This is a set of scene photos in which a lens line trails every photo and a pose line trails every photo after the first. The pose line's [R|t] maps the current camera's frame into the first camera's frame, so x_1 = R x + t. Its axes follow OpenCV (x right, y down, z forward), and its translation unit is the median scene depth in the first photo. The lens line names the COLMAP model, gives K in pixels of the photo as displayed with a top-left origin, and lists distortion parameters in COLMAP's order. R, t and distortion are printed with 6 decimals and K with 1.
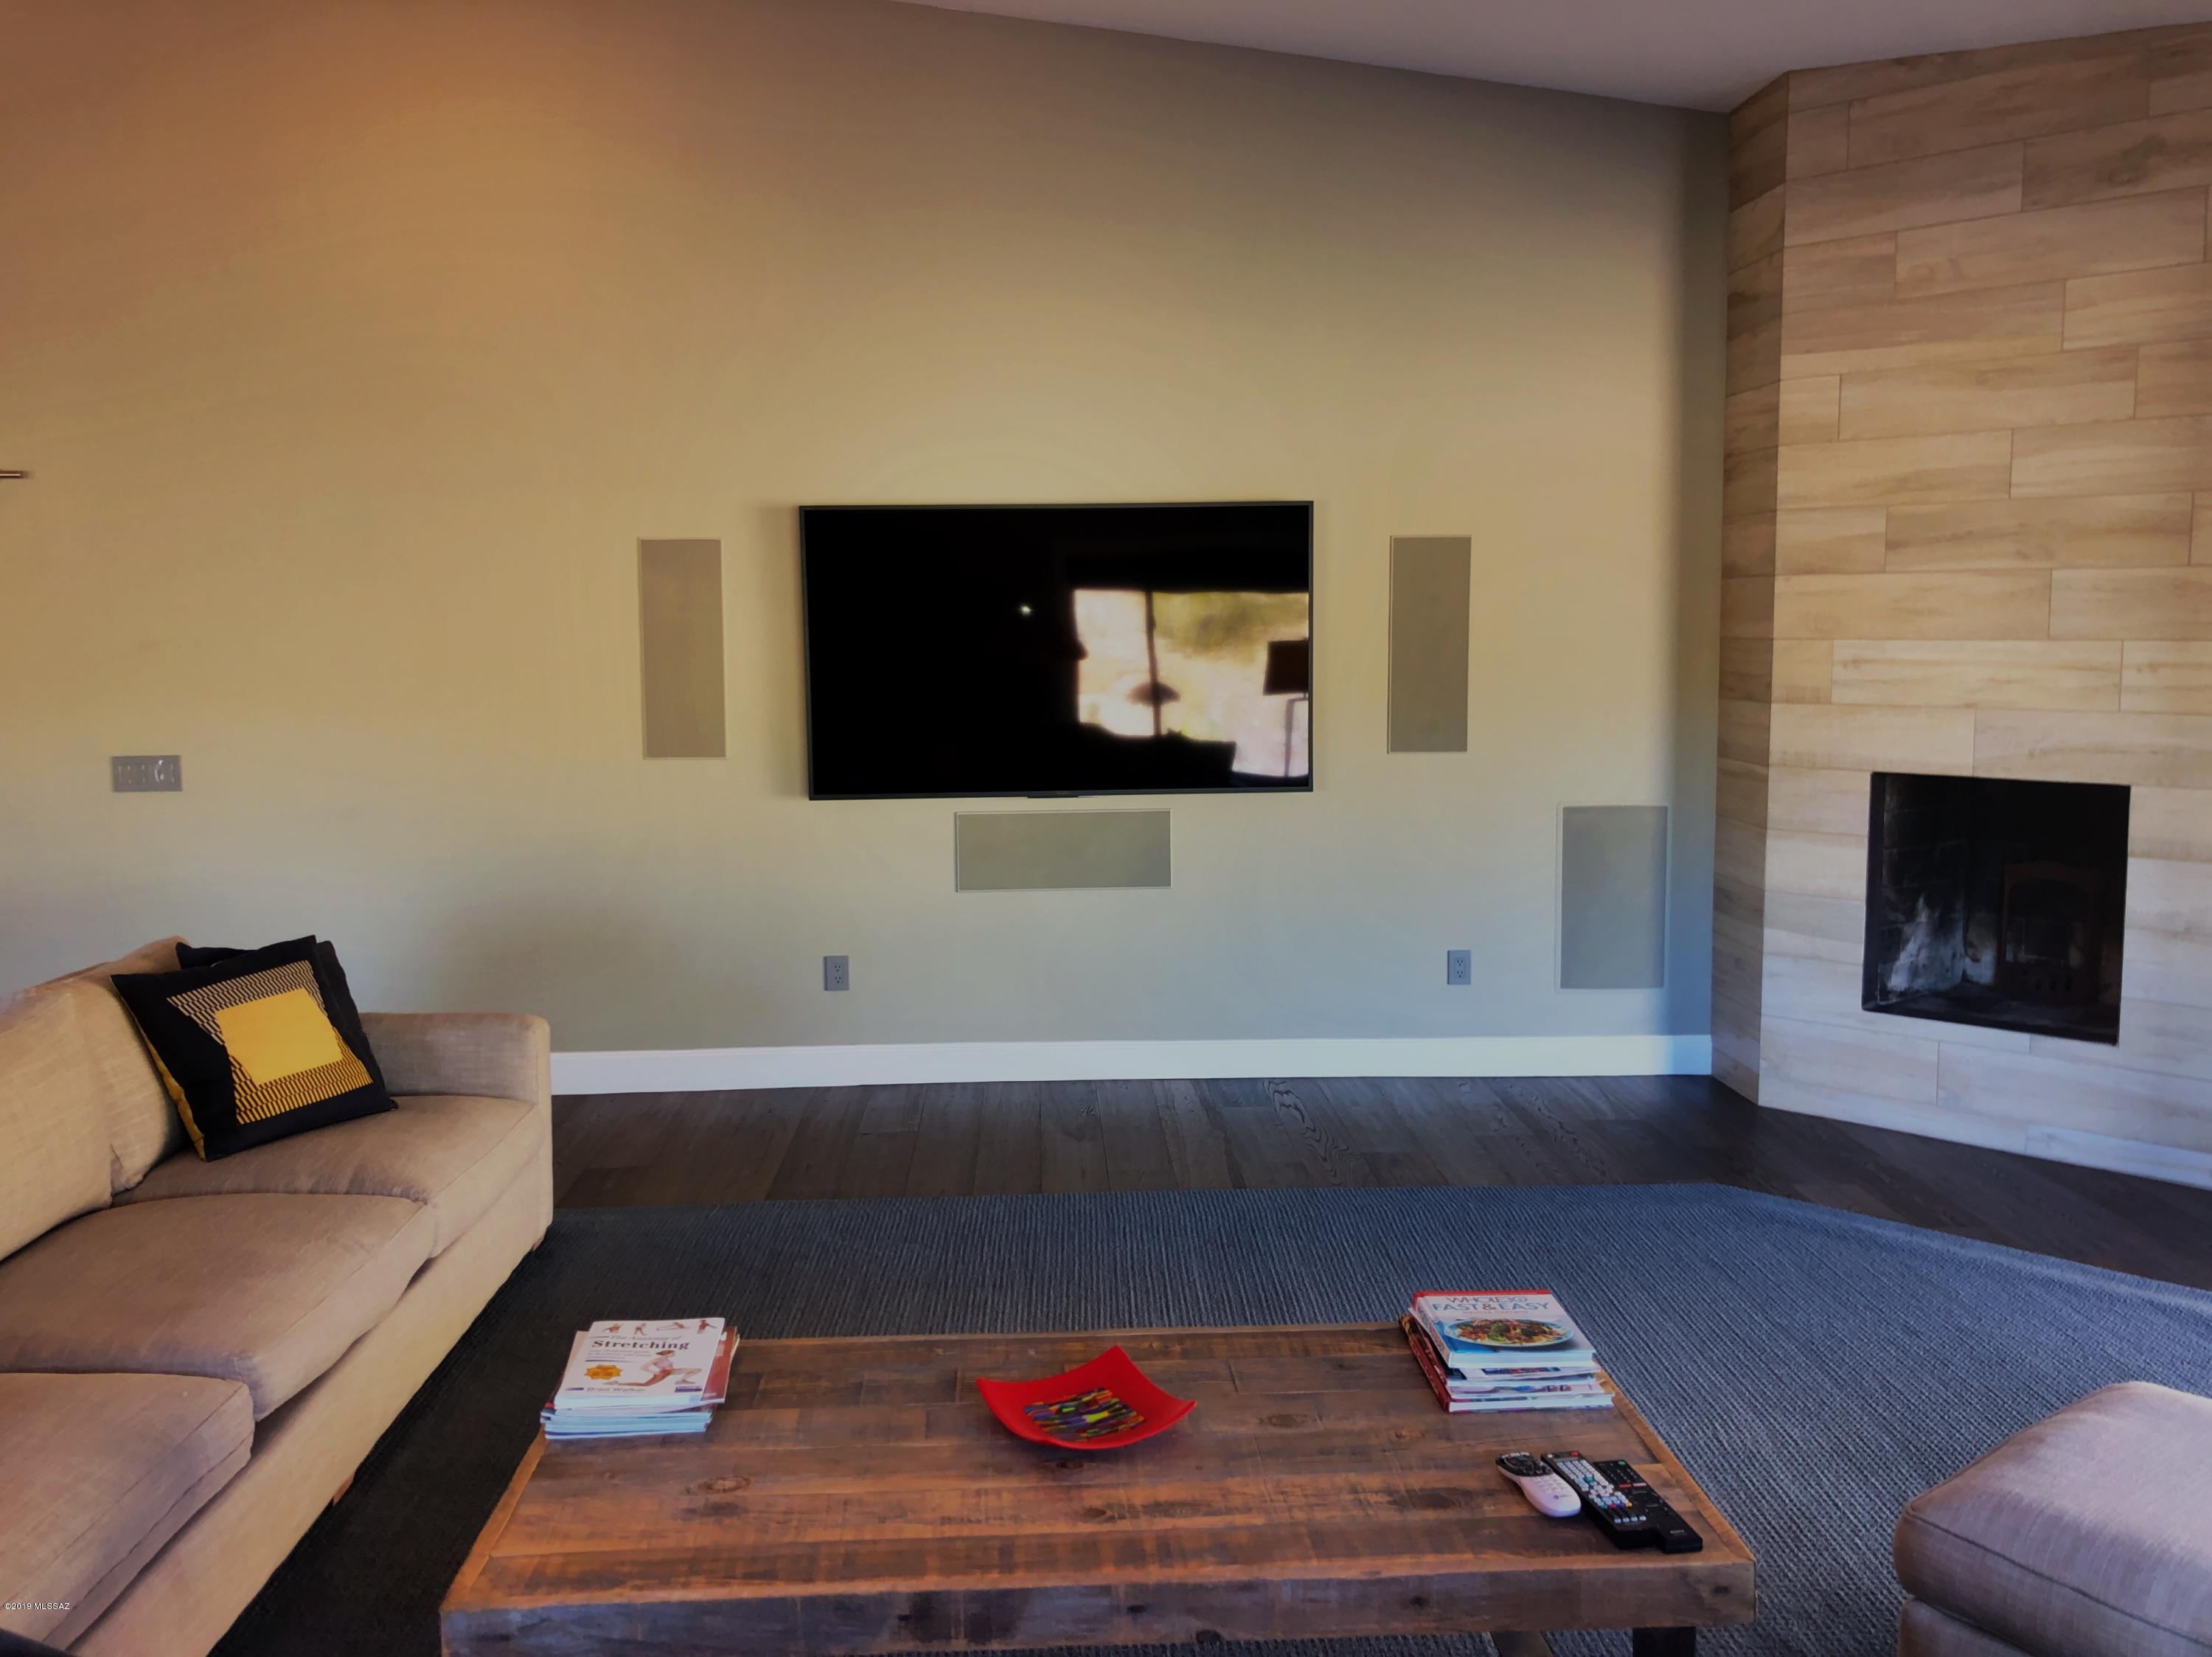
lens RADIAL K [[1828.1, 0, 1109.4], [0, 1828.1, 831.2], [0, 0, 1]] dist [0.037129, -0.049283]
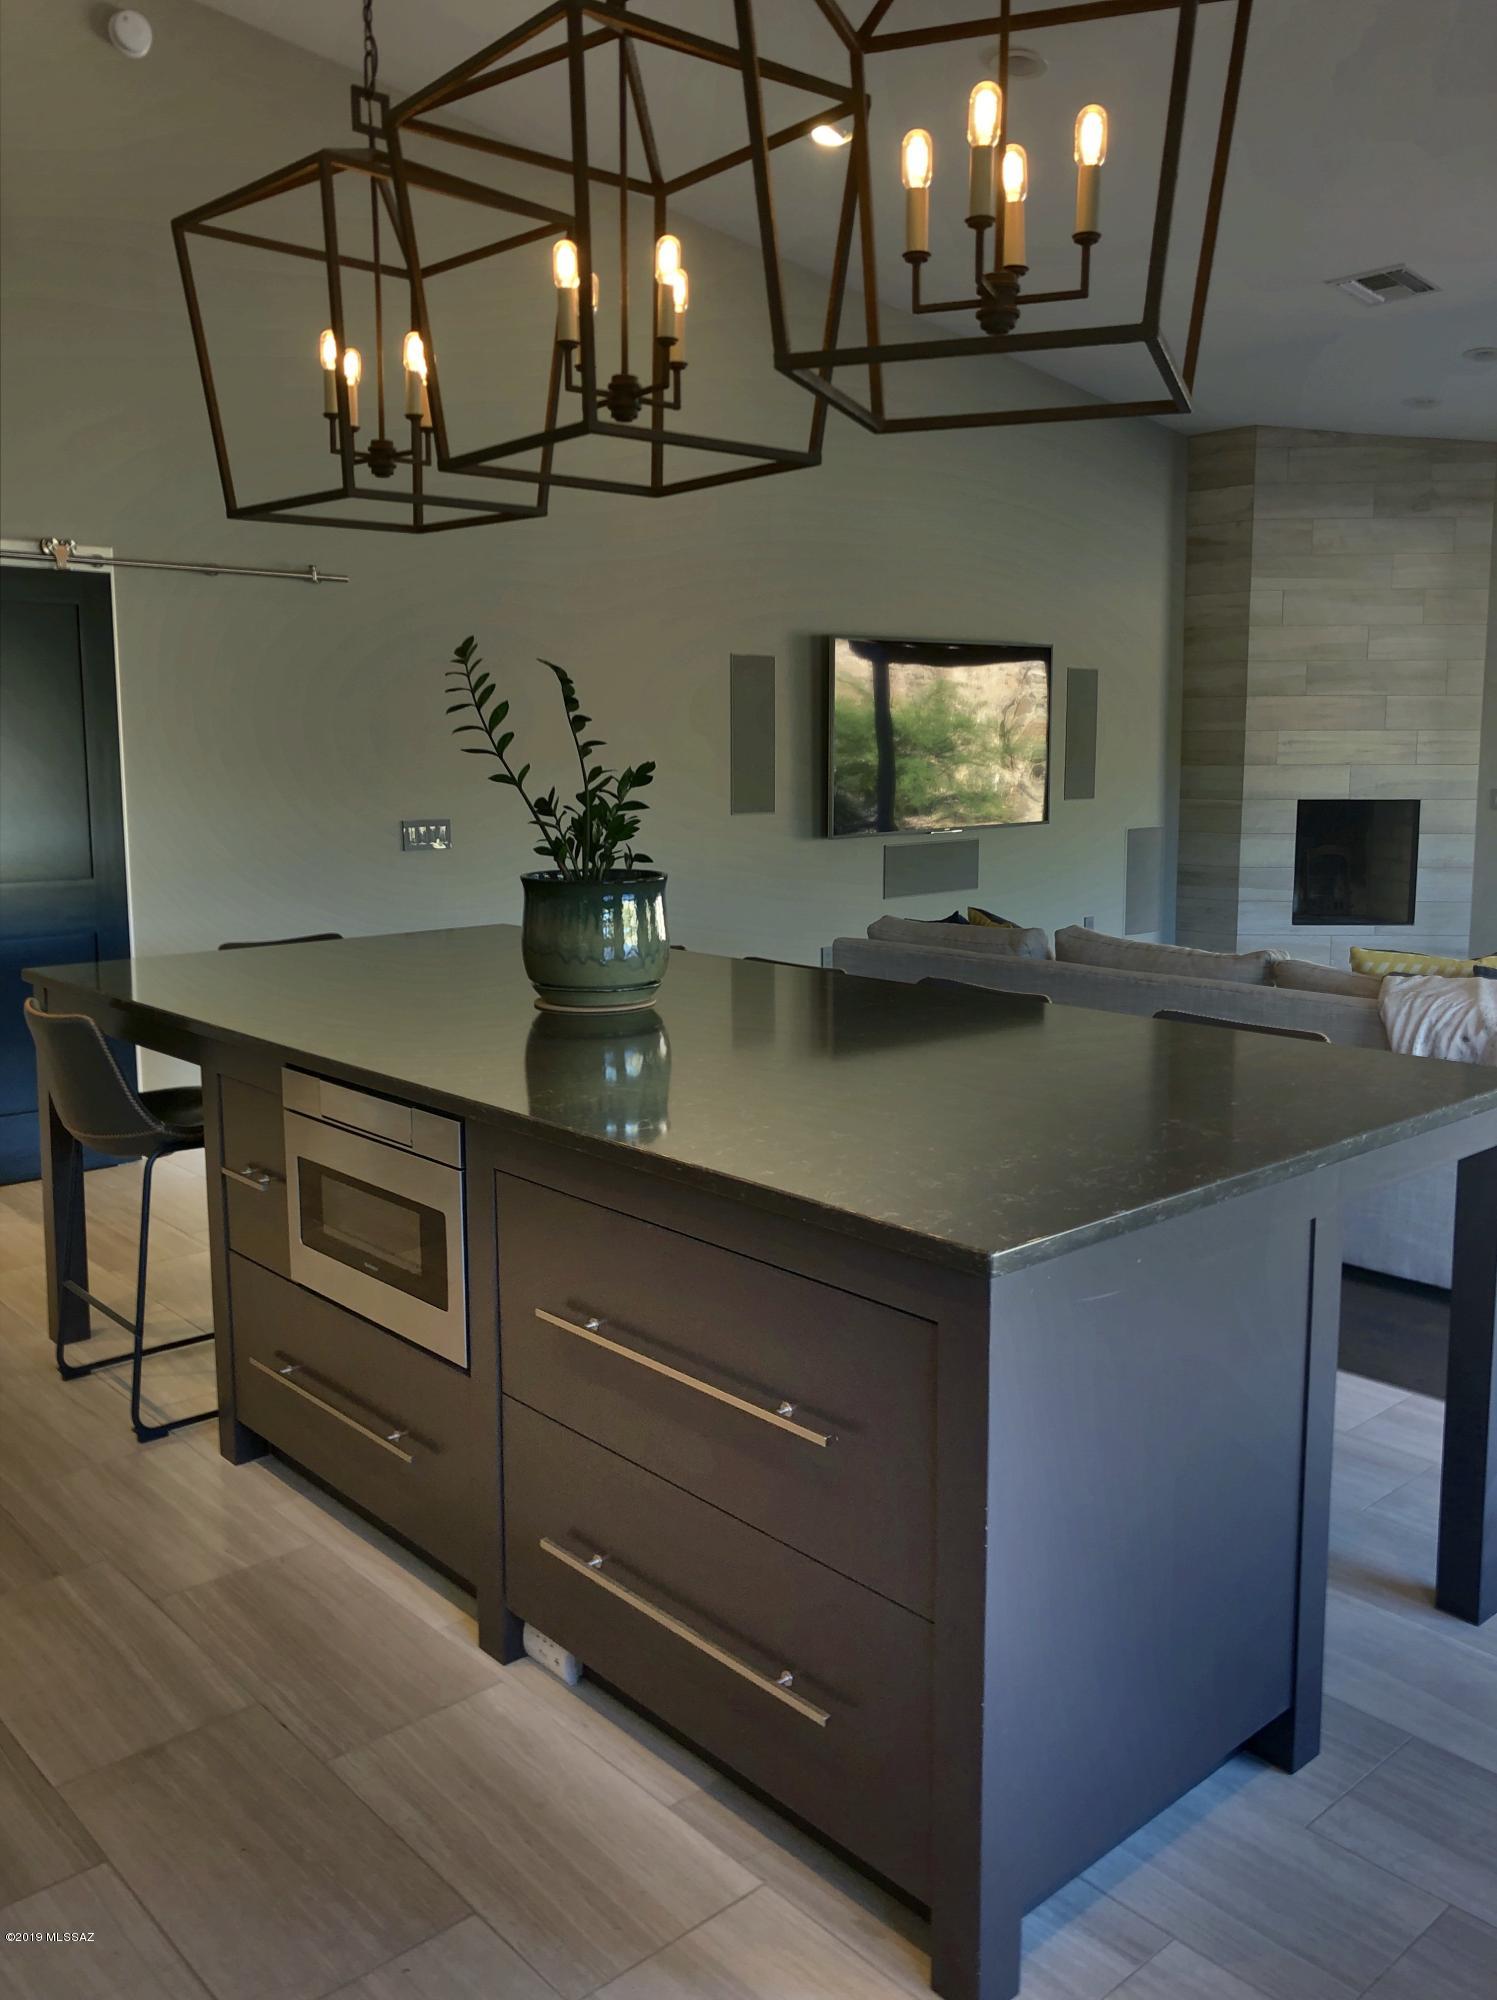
lens RADIAL K [[1652.8, 0, 749.4], [0, 1652.8, 992.6], [0, 0, 1]] dist [0.037129, -0.049283]
pose [[0.750108, -0.097034, 0.654157, -1.191598], [0.073291, 0.995281, 0.063593, 0.016437], [-0.657241, 0.000242, 0.753680, 0.067227]]
